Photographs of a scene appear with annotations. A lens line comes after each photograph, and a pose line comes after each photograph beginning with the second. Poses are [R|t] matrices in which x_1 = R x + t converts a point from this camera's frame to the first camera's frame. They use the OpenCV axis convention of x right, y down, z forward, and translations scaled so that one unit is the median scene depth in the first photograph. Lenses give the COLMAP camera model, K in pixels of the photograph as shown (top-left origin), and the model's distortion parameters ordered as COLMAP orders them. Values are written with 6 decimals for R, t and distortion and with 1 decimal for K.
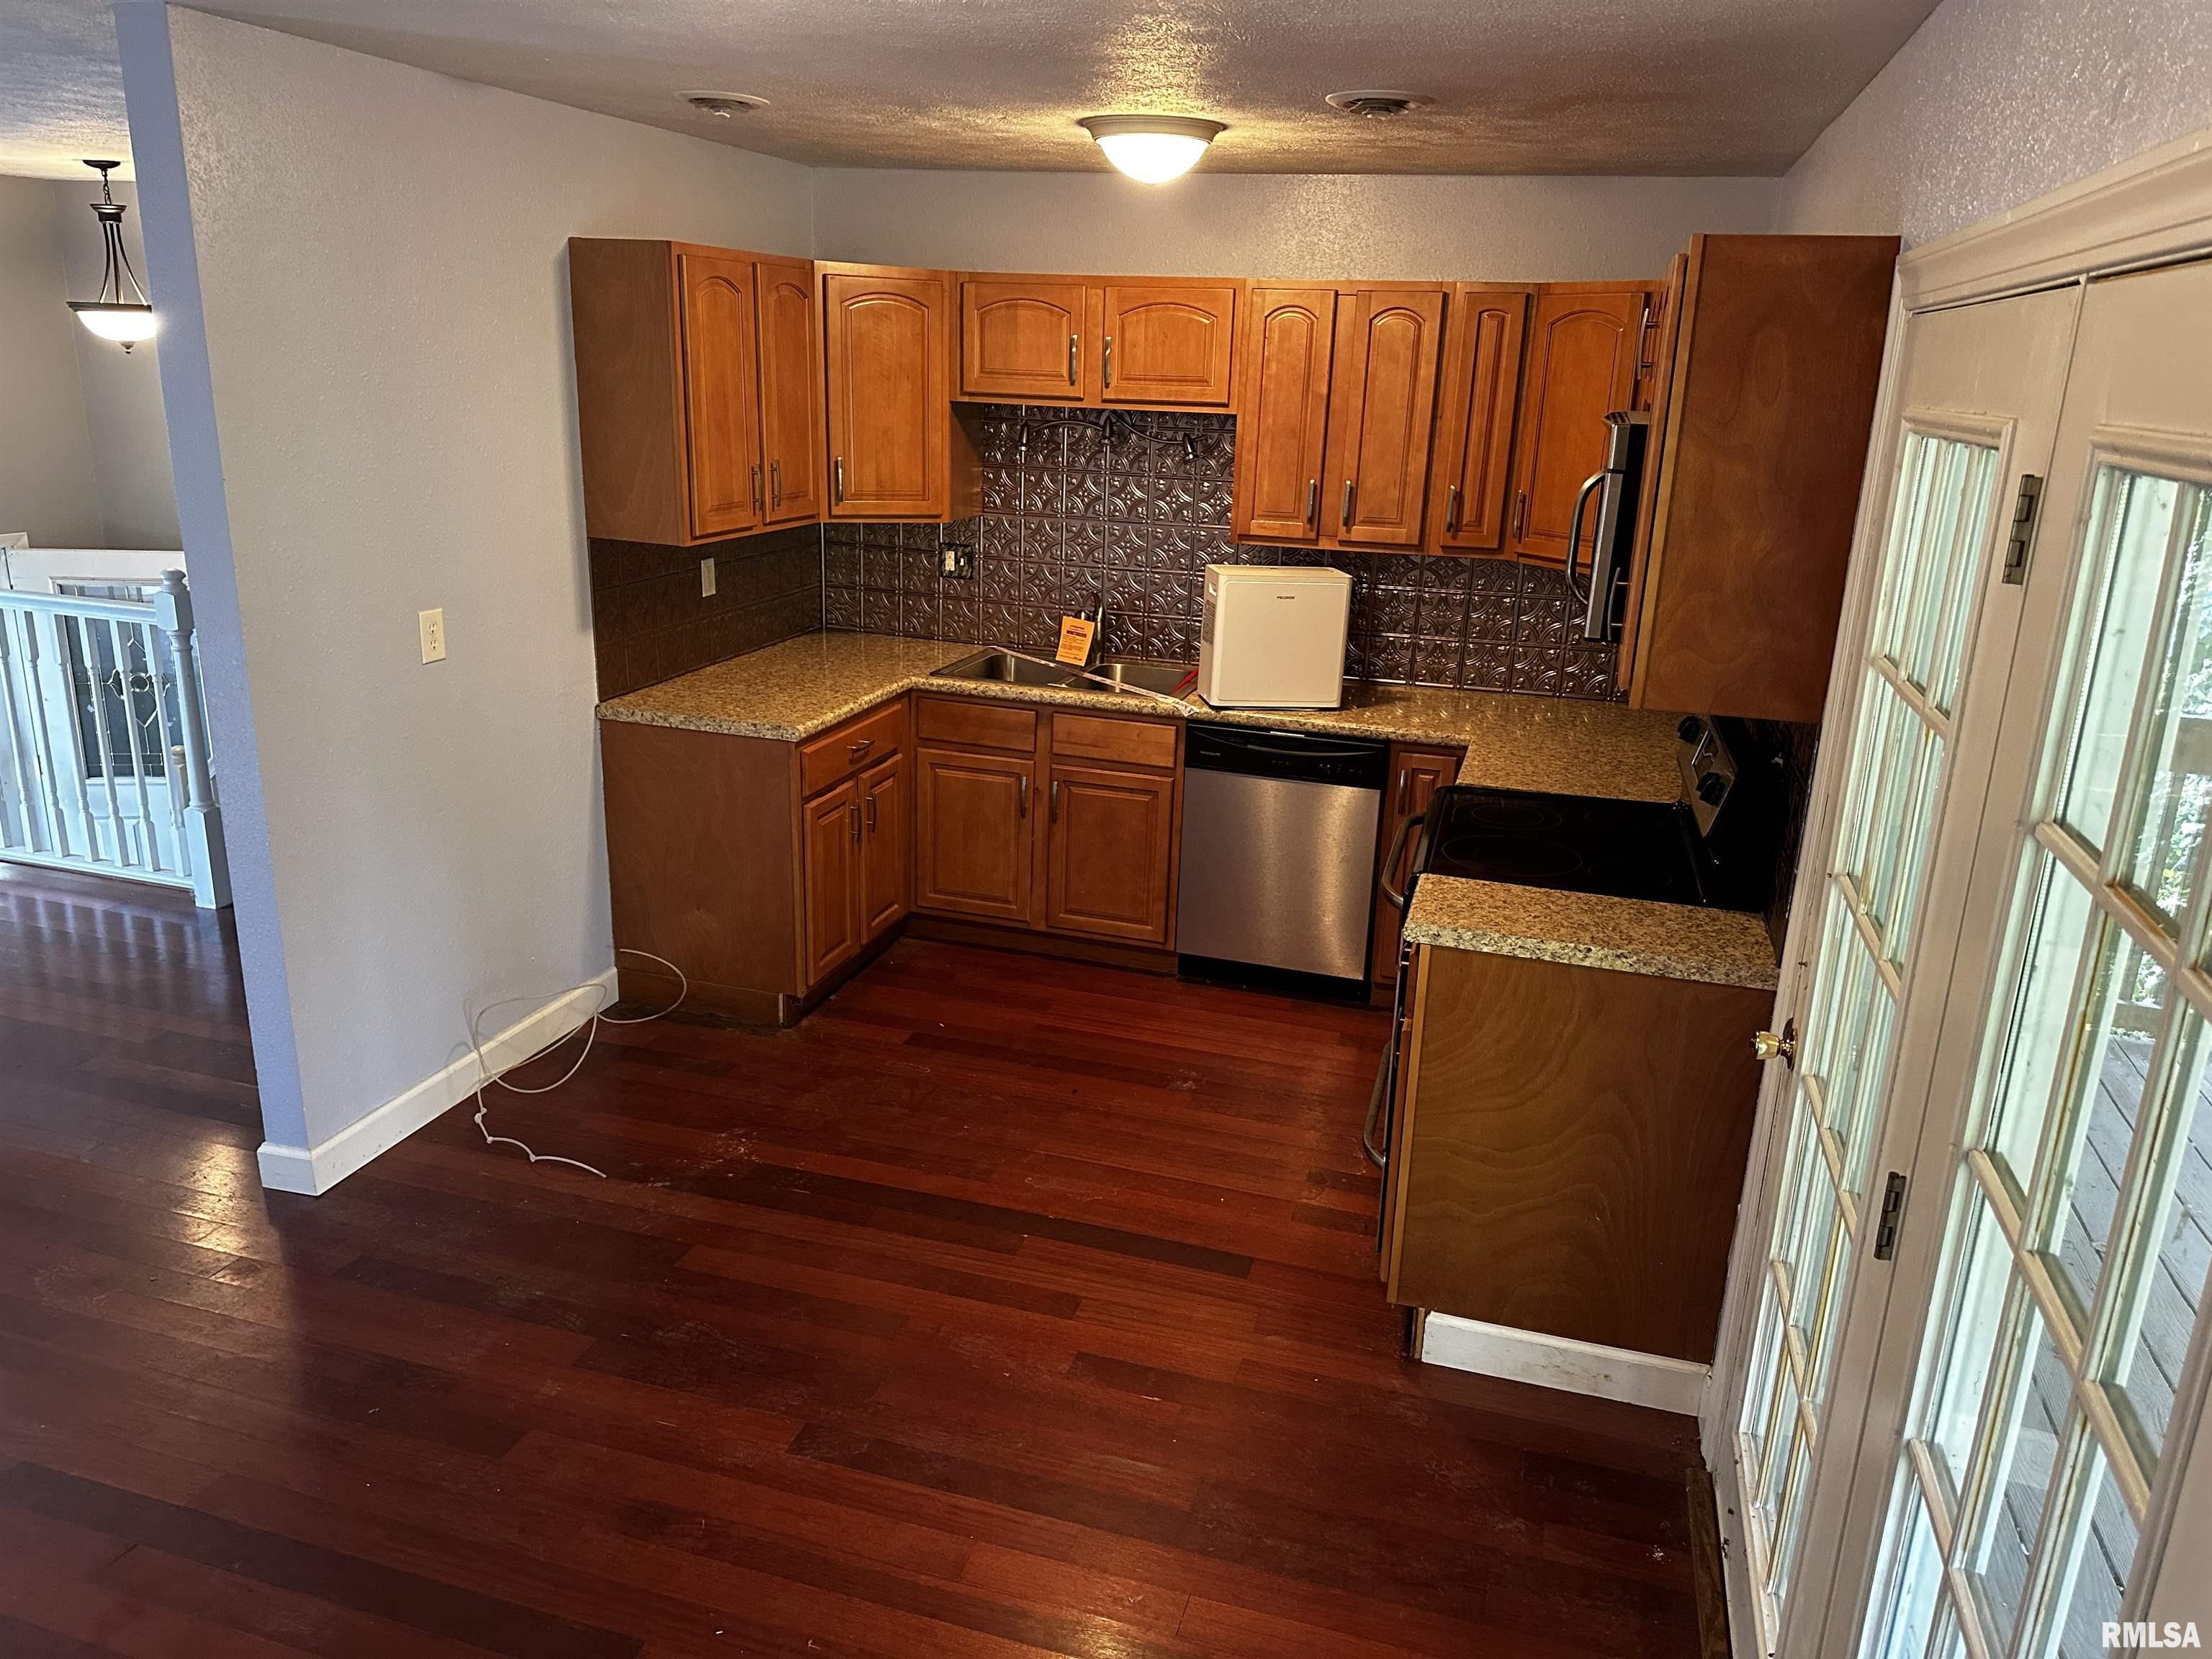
lens RADIAL K [[1549.9, 0, 1108.6], [0, 1549.9, 823.1], [0, 0, 1]] dist [0.079750, -0.100082]
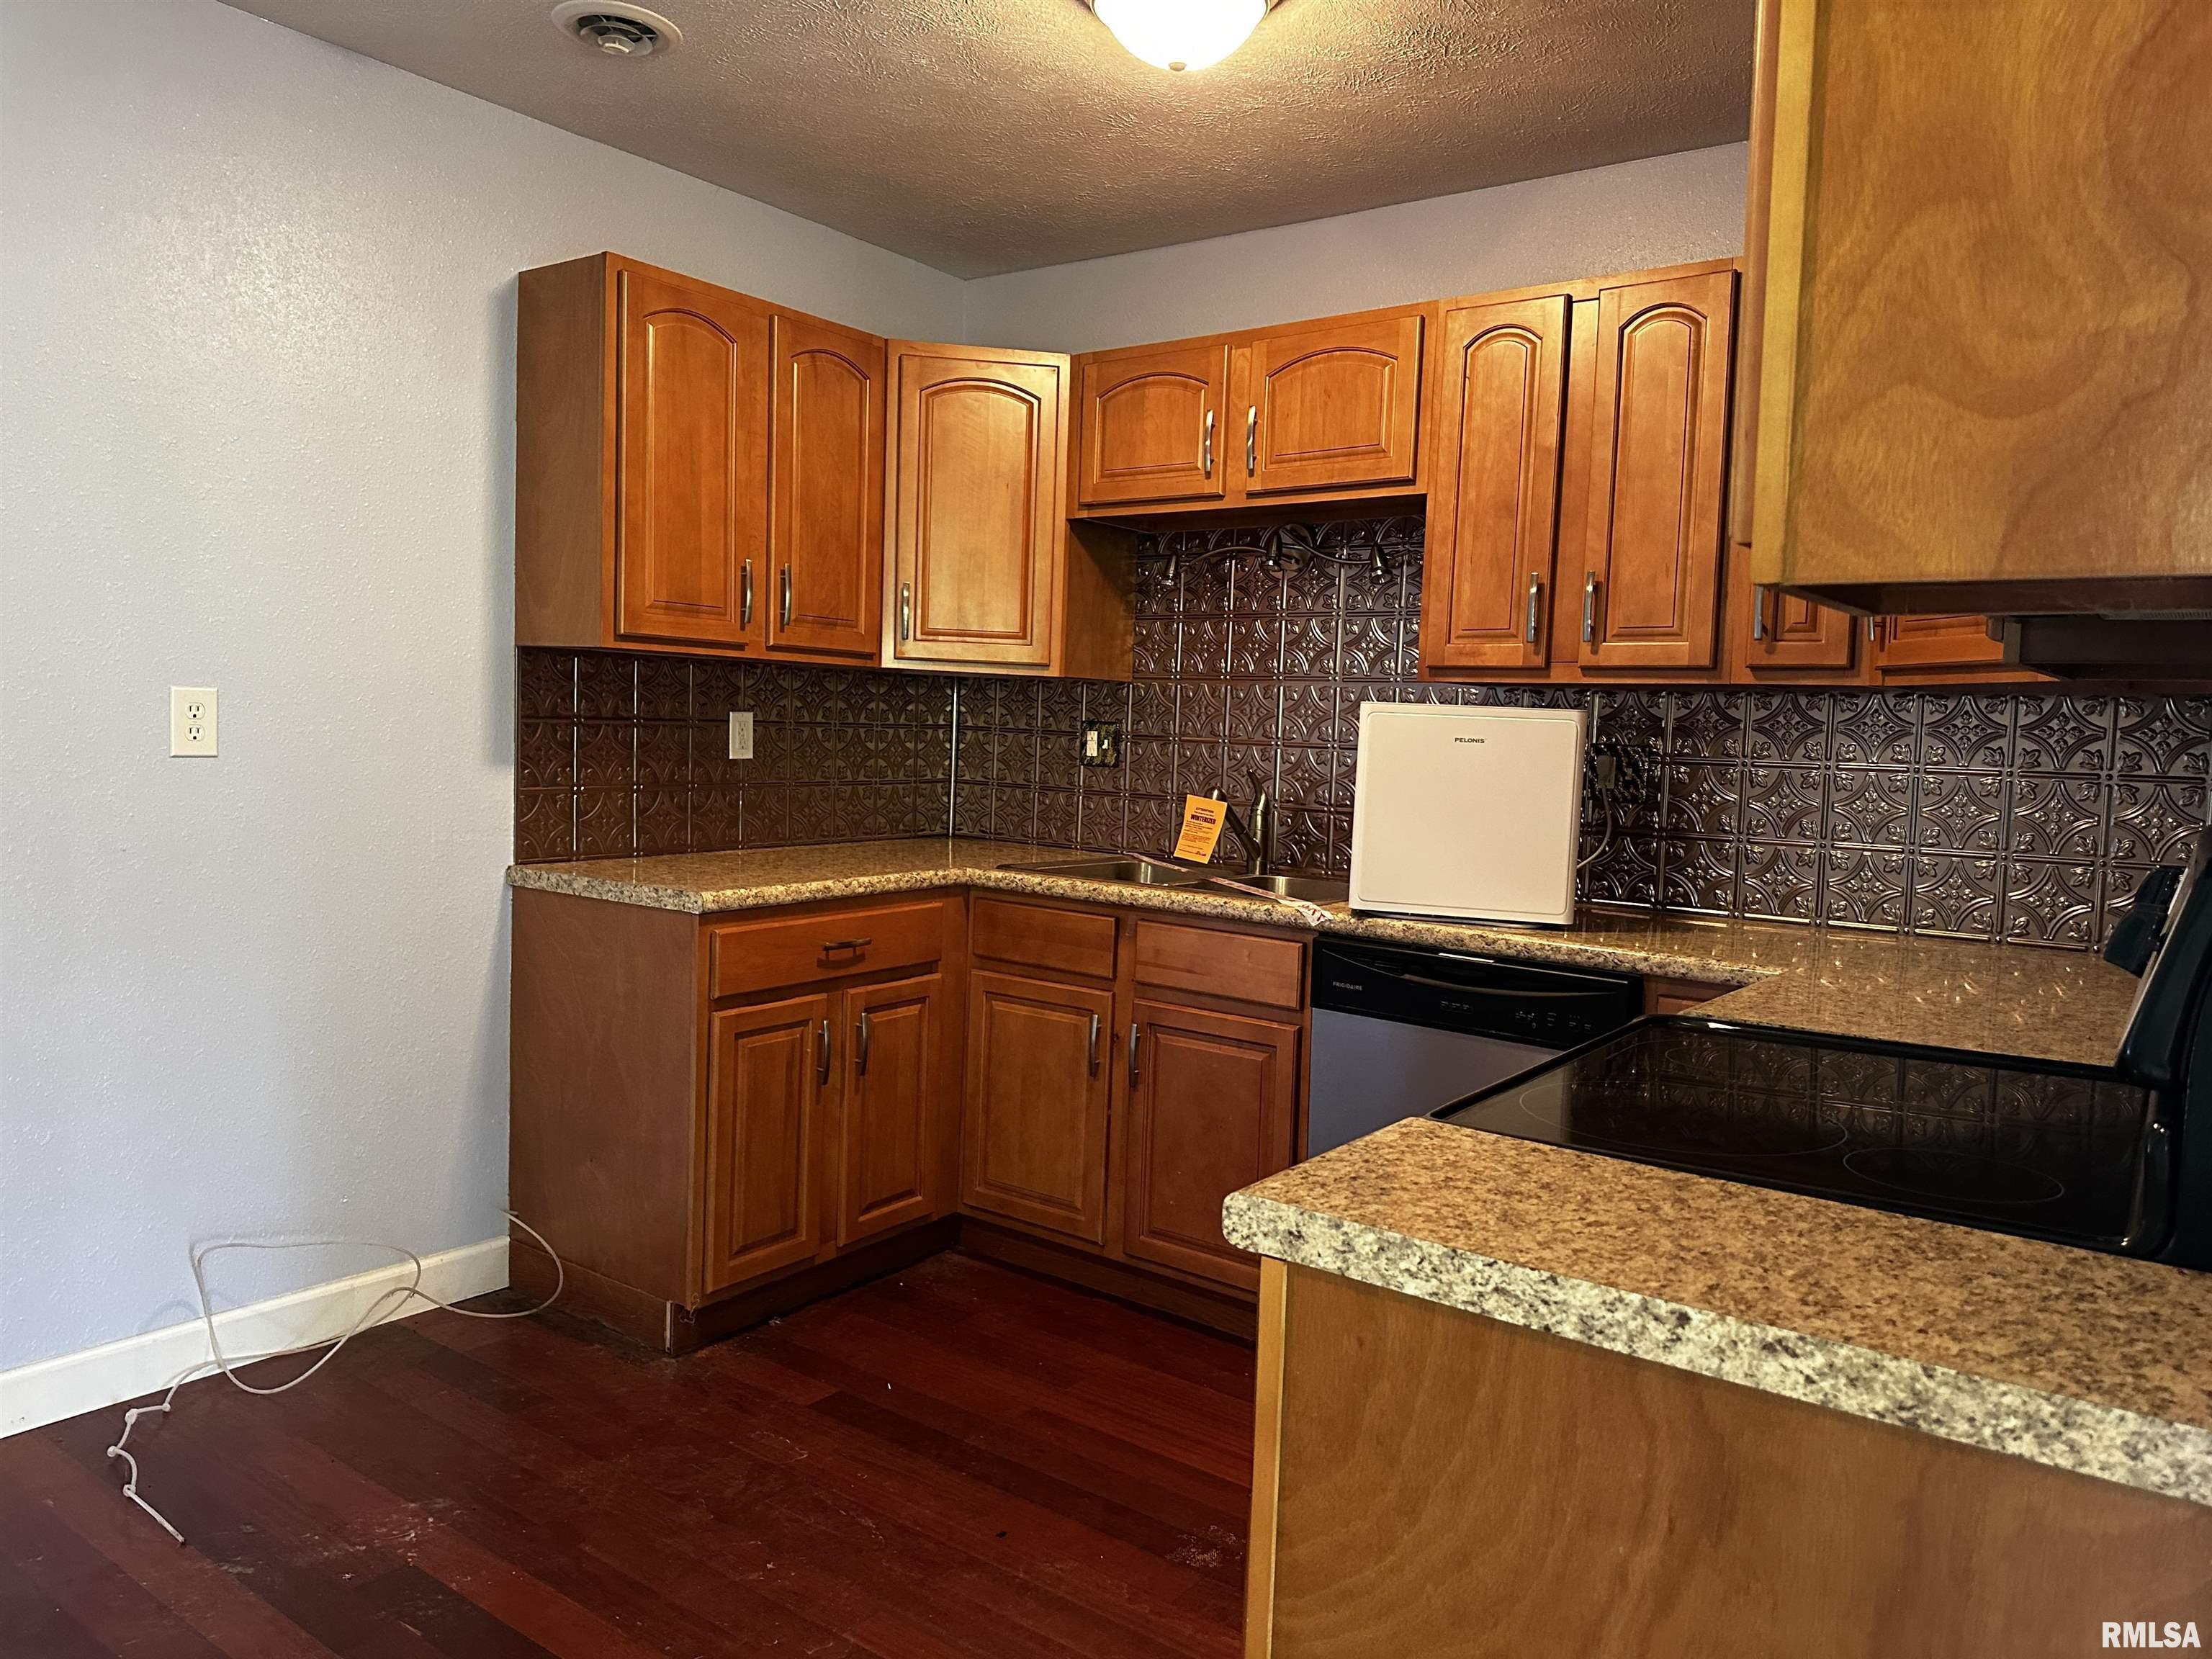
lens RADIAL K [[1549.9, 0, 1104.3], [0, 1549.9, 816.4], [0, 0, 1]] dist [0.079750, -0.100082]
pose [[0.941251, 0.019419, -0.337150, 0.189650], [-0.100583, 0.969156, -0.224987, 0.040760], [0.322382, 0.245681, 0.914172, 0.389575]]
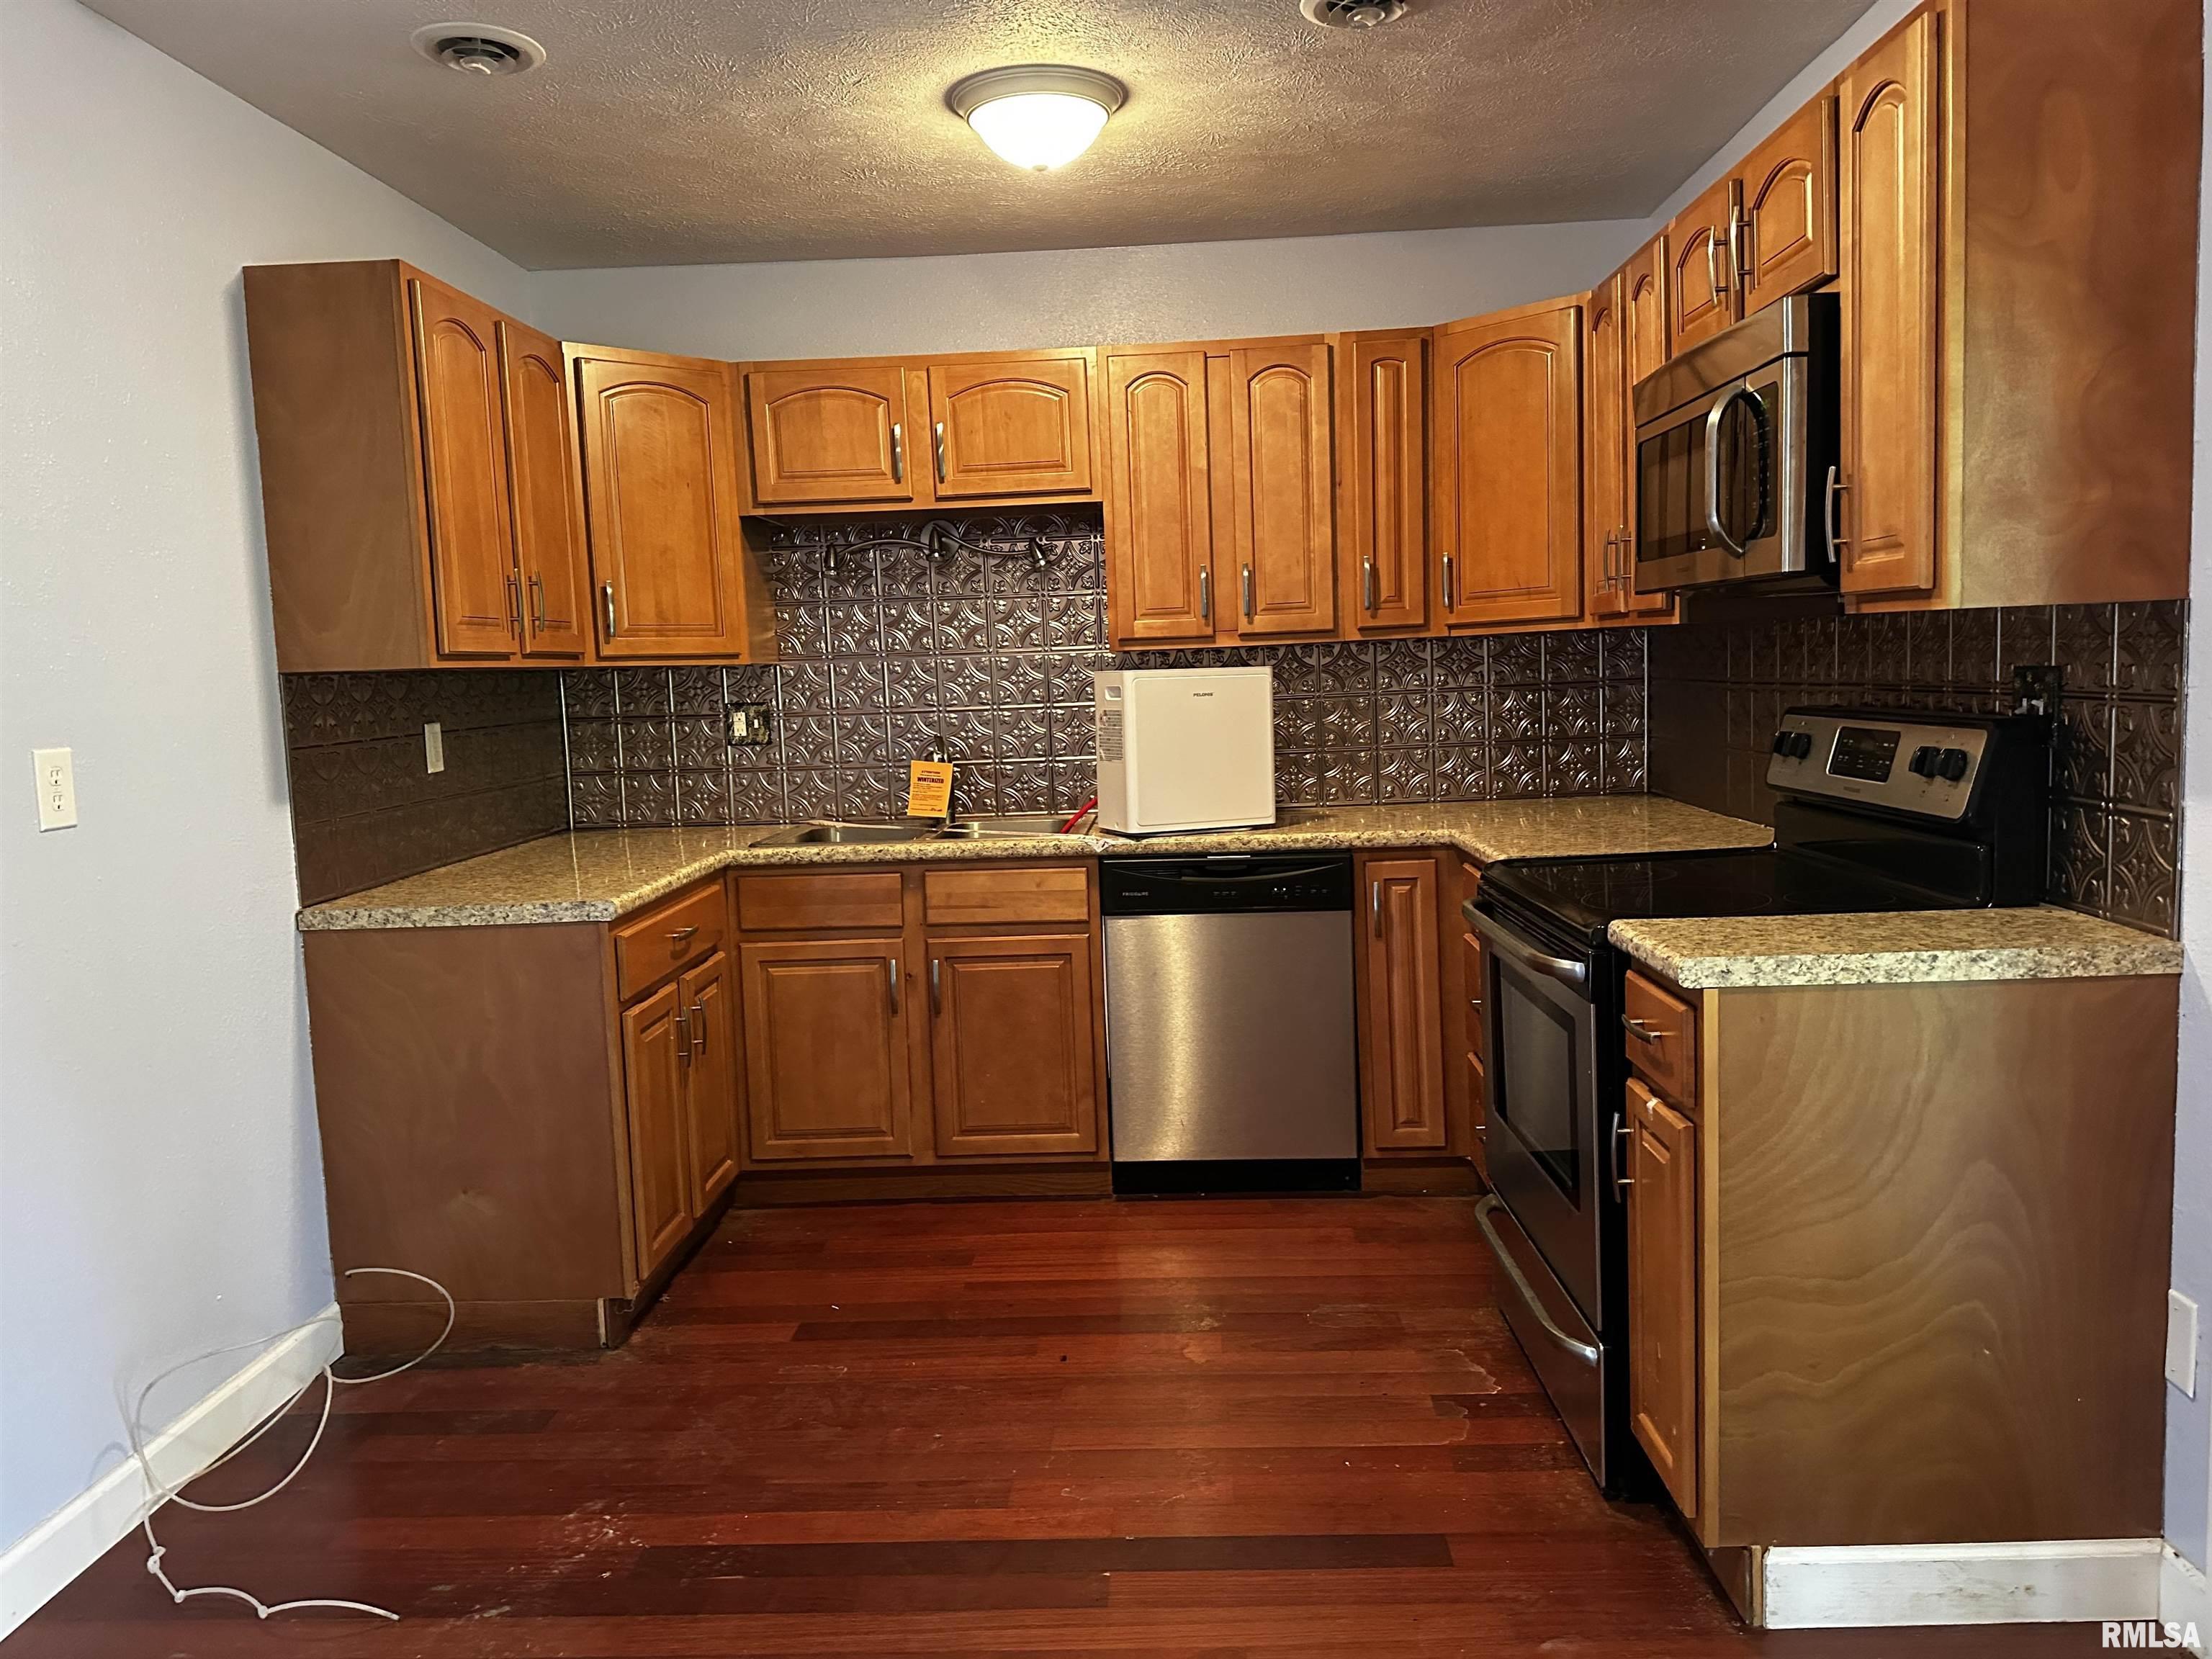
lens RADIAL K [[1549.9, 0, 1115.7], [0, 1549.9, 813.7], [0, 0, 1]] dist [0.079750, -0.100082]
pose [[0.964476, -0.096716, 0.245829, -0.140920], [0.143191, 0.973405, -0.178825, 0.057699], [-0.221996, 0.207673, 0.952675, 0.239932]]
